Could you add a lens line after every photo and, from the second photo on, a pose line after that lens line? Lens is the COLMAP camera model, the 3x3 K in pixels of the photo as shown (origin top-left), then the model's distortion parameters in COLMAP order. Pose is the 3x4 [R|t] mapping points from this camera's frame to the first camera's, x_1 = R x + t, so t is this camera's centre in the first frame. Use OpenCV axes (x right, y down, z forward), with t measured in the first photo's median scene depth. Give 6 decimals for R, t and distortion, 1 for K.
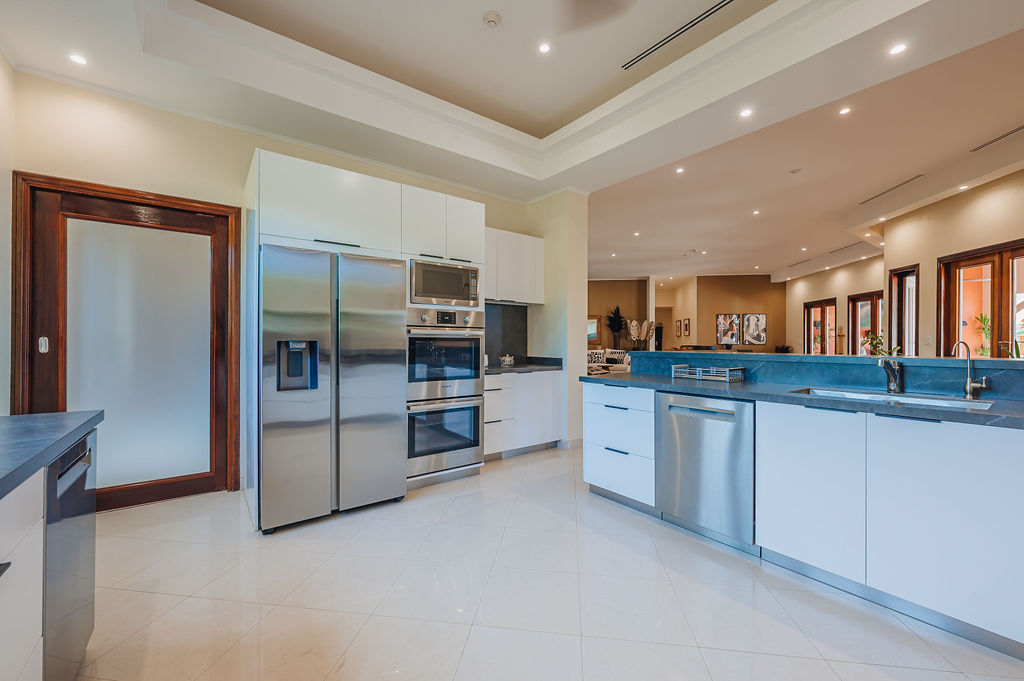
lens RADIAL K [[408.4, 0, 515.9], [0, 408.4, 338.1], [0, 0, 1]] dist [-0.000812, -0.000021]
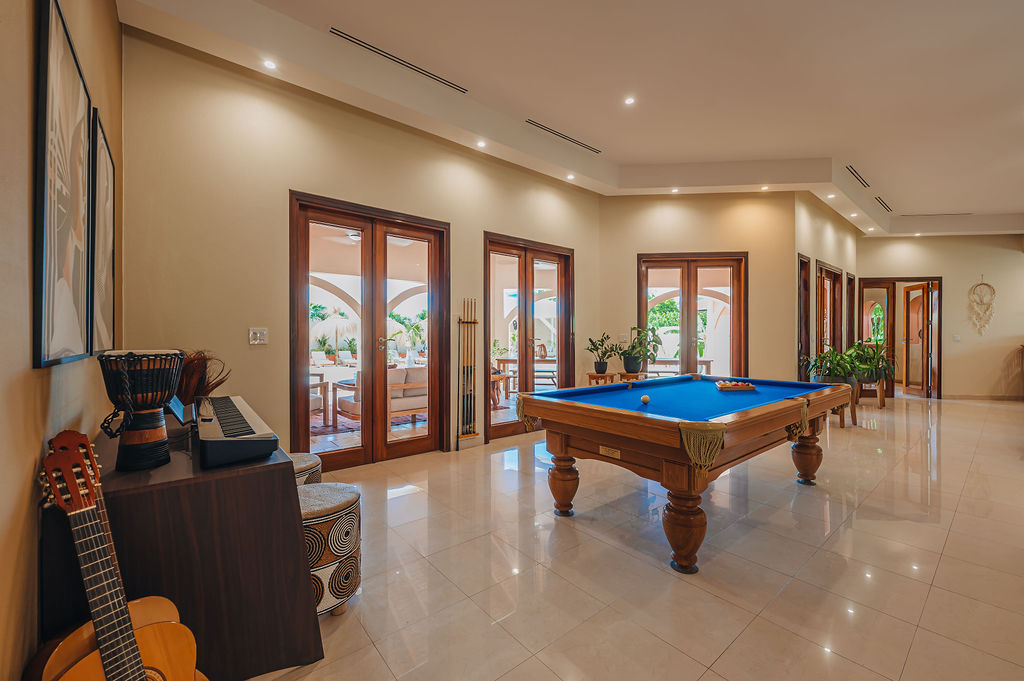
lens RADIAL K [[410.3, 0, 513.4], [0, 410.3, 339.4], [0, 0, 1]] dist [0.000574, 0.000134]
pose [[-0.725826, -0.006553, 0.687847, 0.982802], [-0.009932, 0.999950, -0.000954, 0.024648], [-0.687806, -0.007524, -0.725855, 2.608233]]
